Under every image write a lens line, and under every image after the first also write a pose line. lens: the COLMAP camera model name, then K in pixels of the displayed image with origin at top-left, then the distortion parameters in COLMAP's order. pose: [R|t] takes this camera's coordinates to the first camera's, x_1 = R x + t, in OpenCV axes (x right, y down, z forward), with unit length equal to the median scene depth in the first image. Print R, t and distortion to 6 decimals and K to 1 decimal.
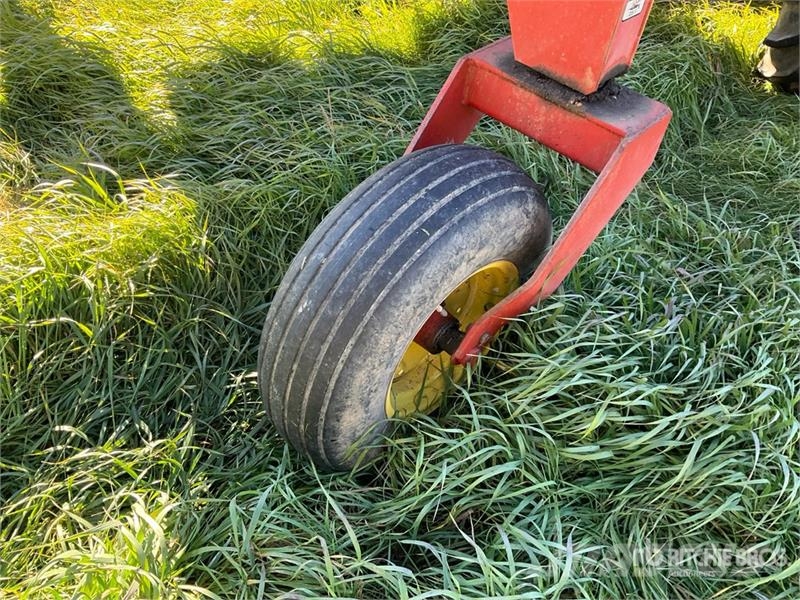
lens RADIAL K [[665.2, 0, 400.0], [0, 665.2, 300.0], [0, 0, 1]] dist [0.105037, -0.228007]
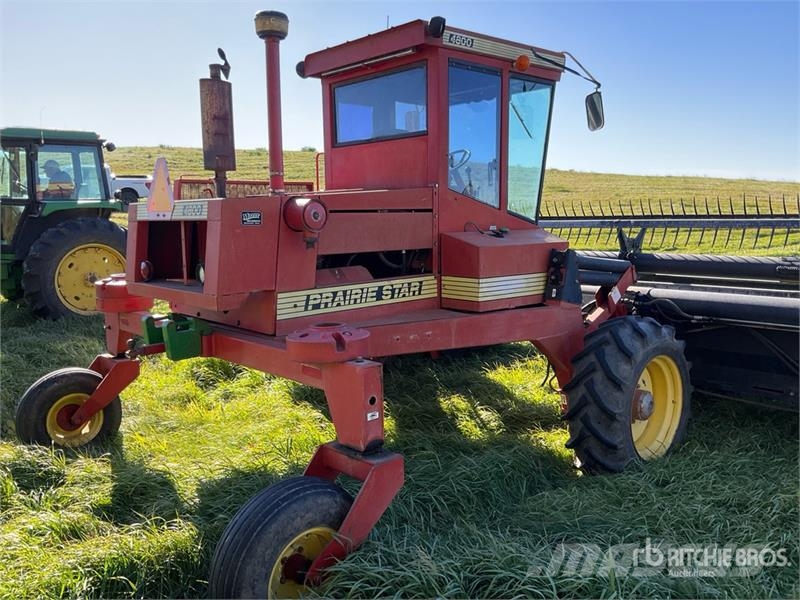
lens RADIAL K [[665.2, 0, 400.0], [0, 665.2, 300.0], [0, 0, 1]] dist [0.105037, -0.228007]
pose [[0.993755, -0.092975, -0.061699, 0.607771], [0.033201, 0.774257, -0.631999, 0.780027], [0.106531, 0.626004, 0.772509, -1.151886]]
